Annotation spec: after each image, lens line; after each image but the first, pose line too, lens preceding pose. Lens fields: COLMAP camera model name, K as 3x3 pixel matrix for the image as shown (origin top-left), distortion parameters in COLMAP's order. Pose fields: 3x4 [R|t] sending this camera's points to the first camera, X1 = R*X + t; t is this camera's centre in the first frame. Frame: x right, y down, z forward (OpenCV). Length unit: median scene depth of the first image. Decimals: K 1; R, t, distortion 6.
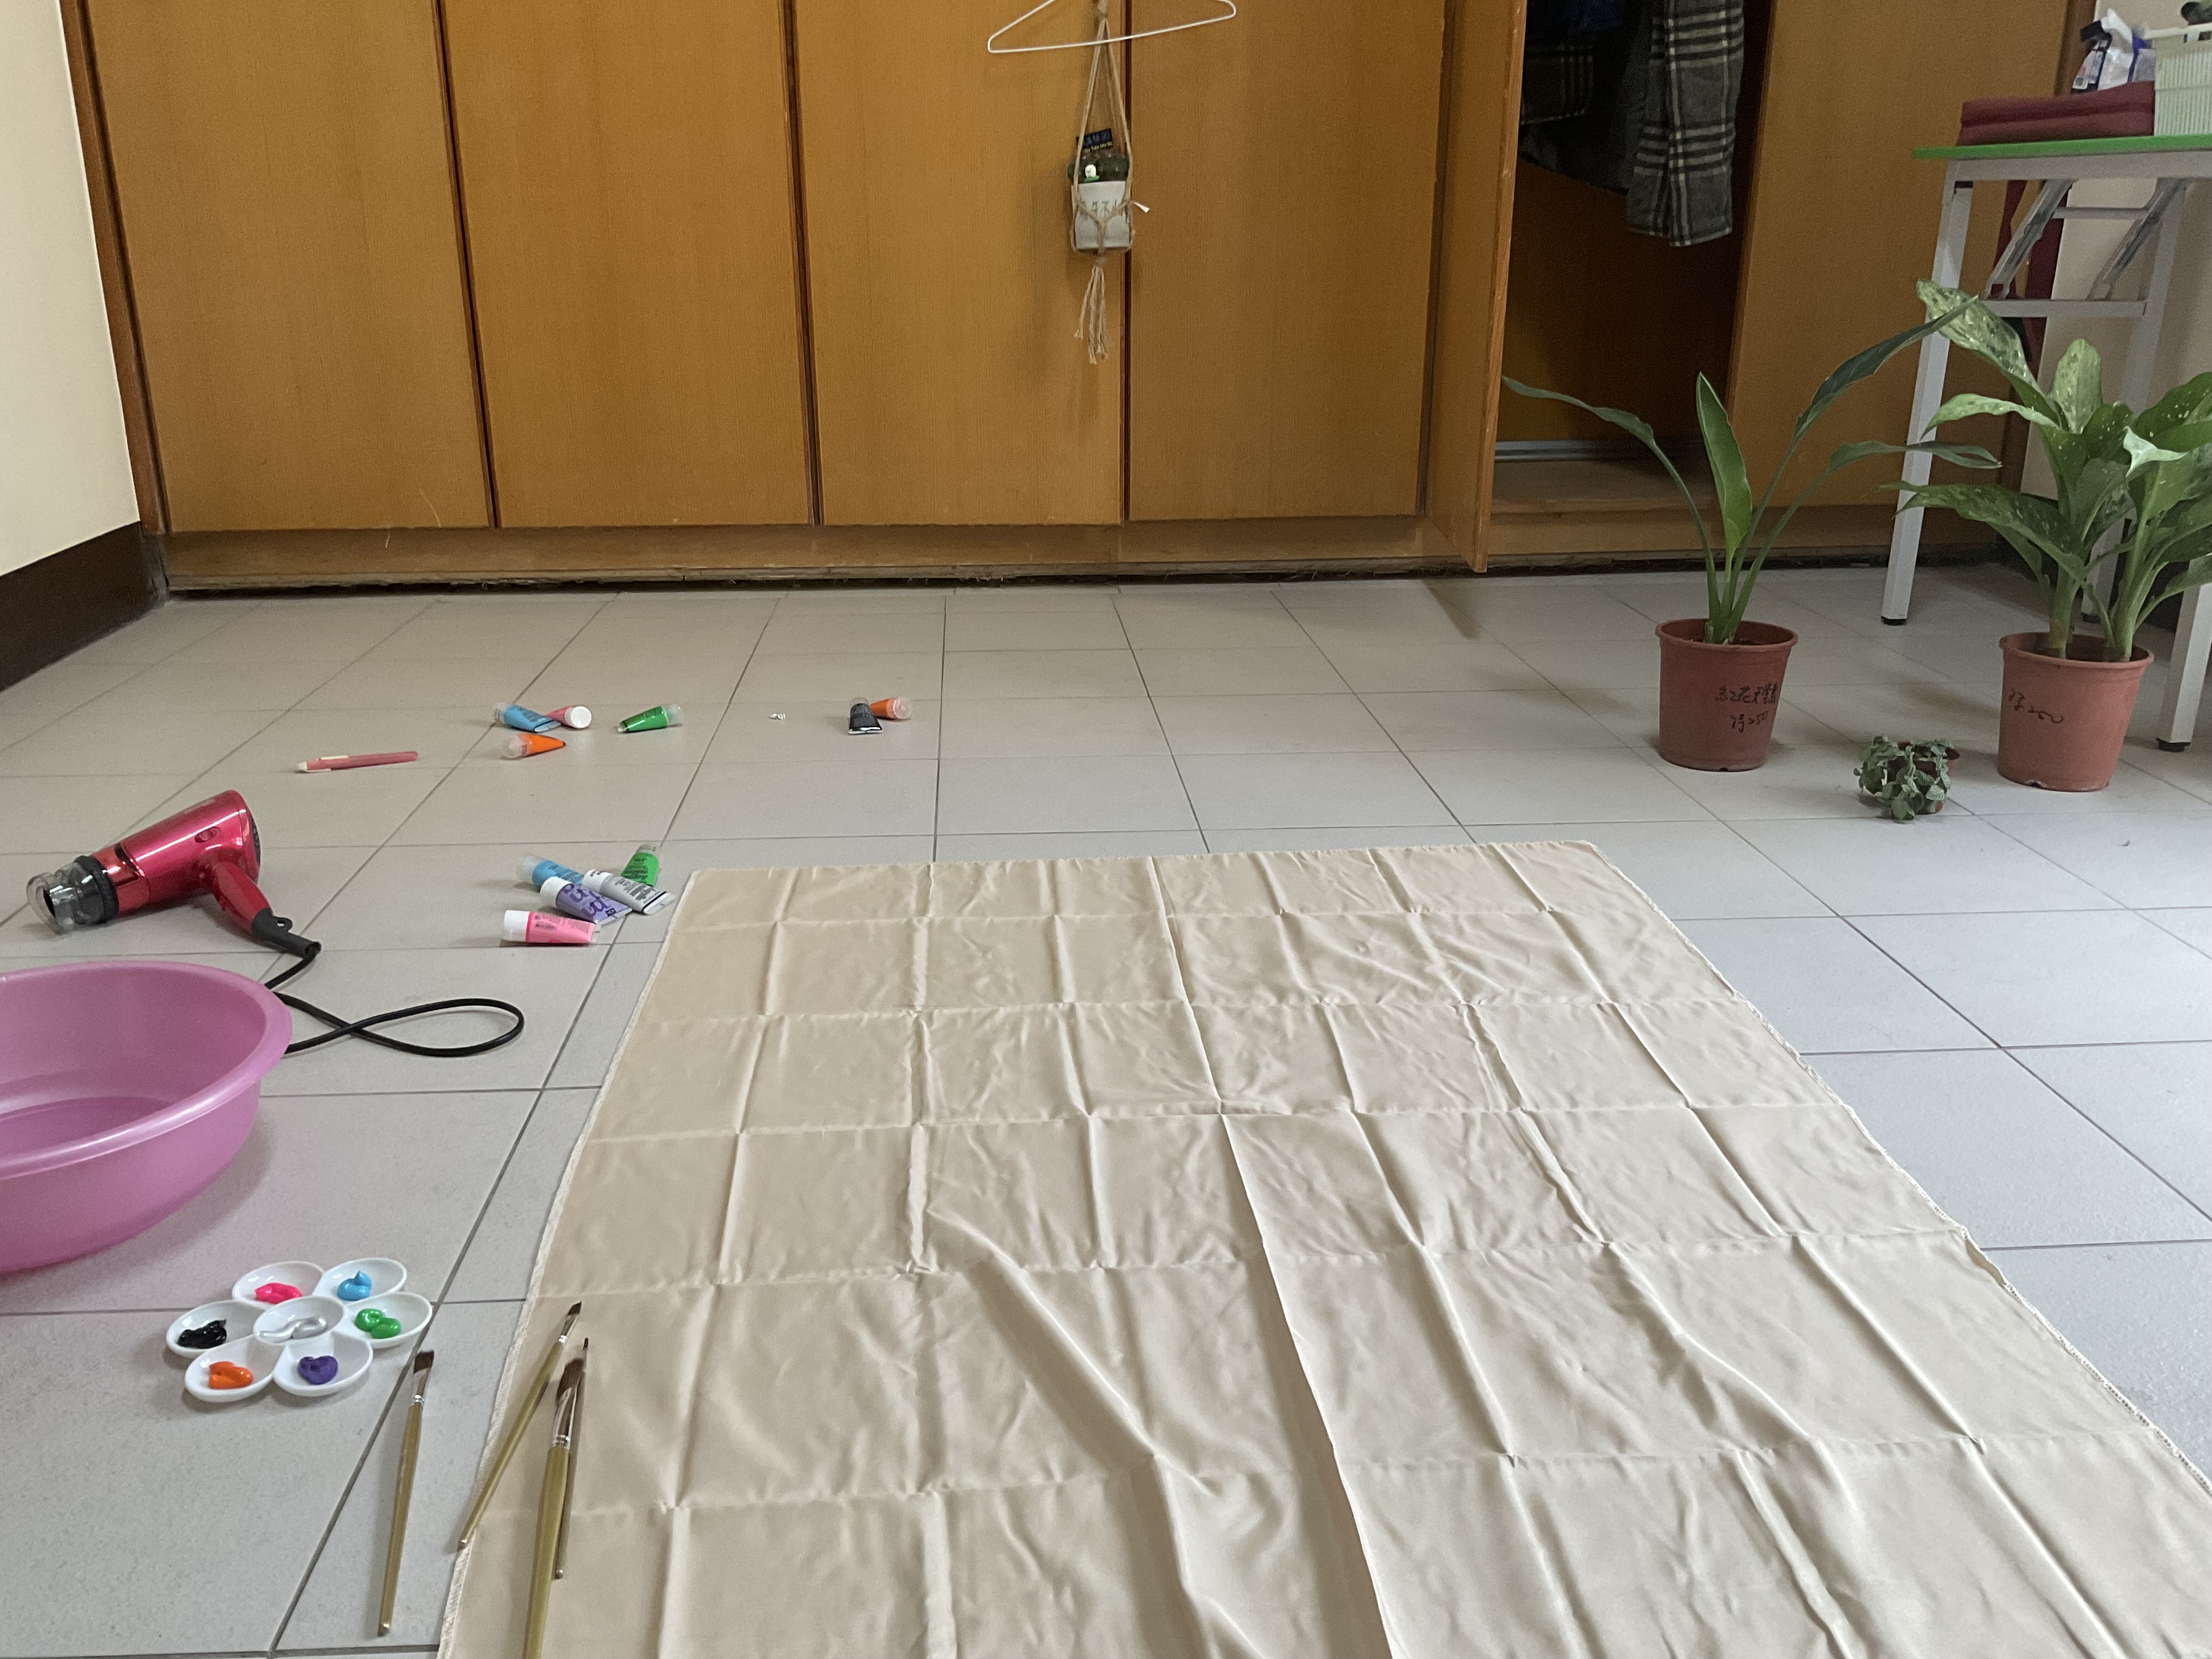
lens RADIAL K [[1849.1, 0, 1106.5], [0, 1849.1, 829.3], [0, 0, 1]] dist [0.003889, 0.002538]
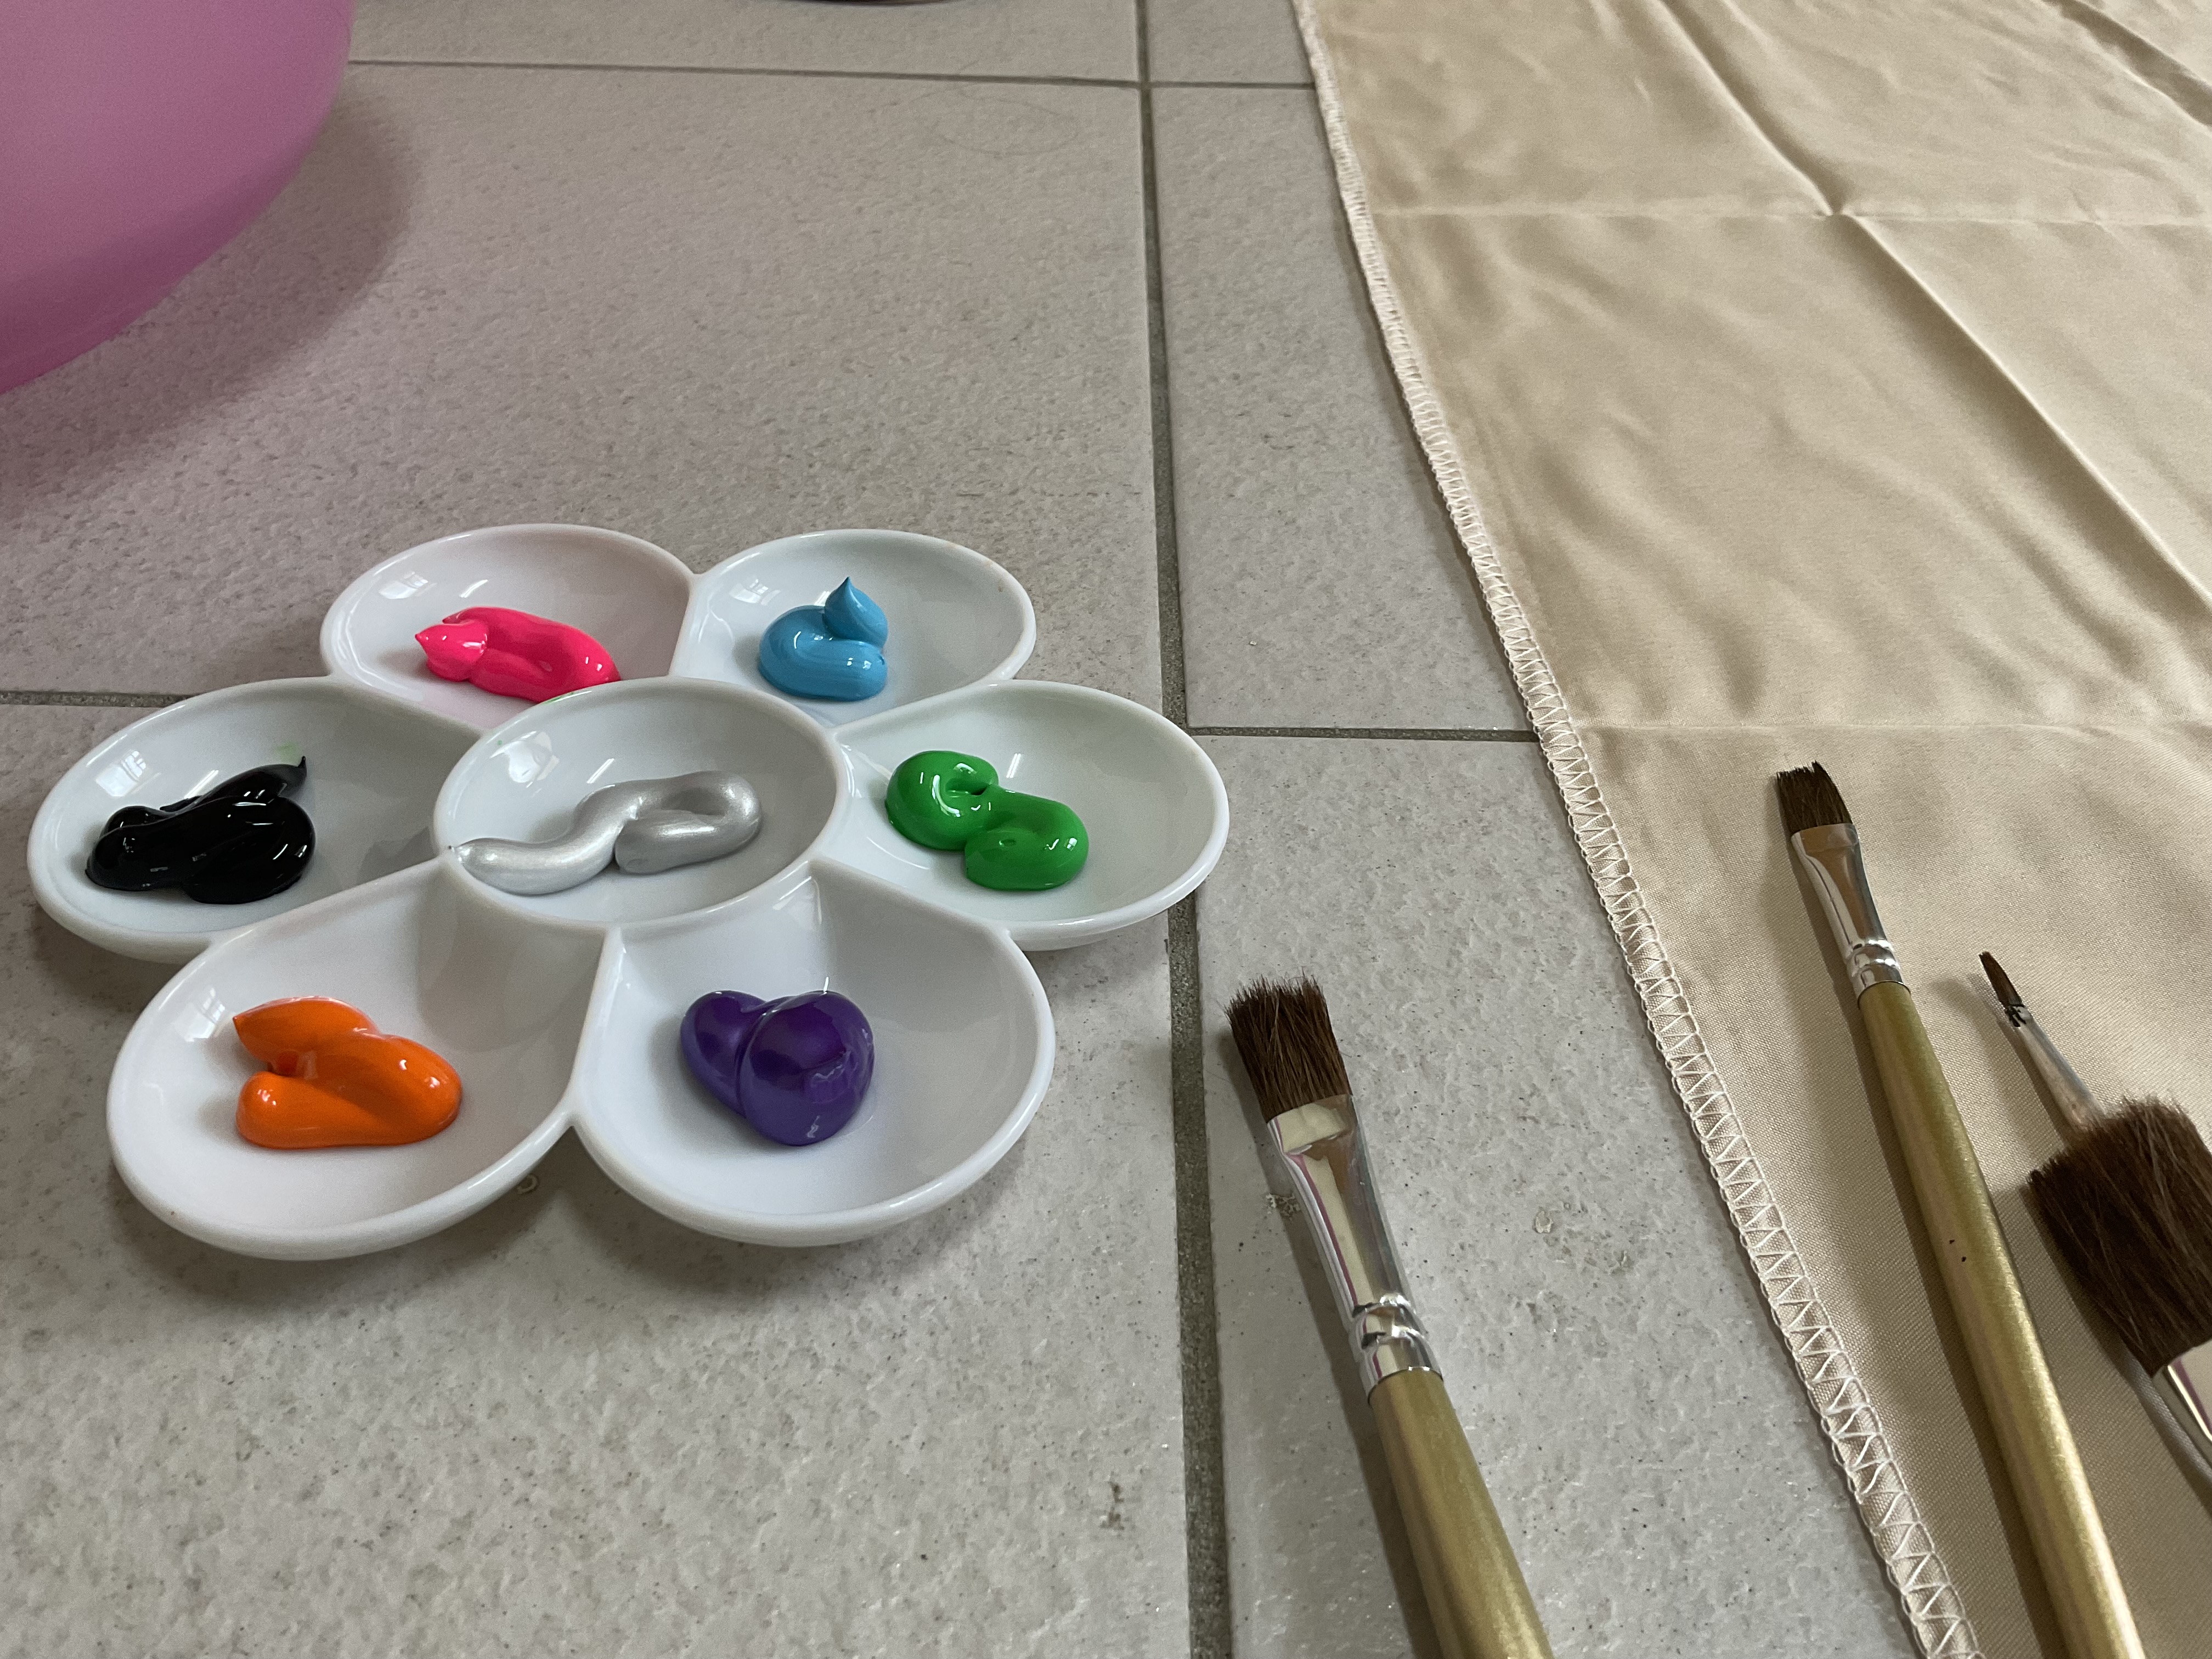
lens RADIAL K [[1849.1, 0, 1104.8], [0, 1849.1, 831.4], [0, 0, 1]] dist [0.003889, 0.002538]
pose [[0.997365, 0.060764, -0.039644, -0.371628], [-0.043071, 0.935592, 0.350445, 0.191123], [0.058385, -0.347814, 0.935744, 0.797166]]
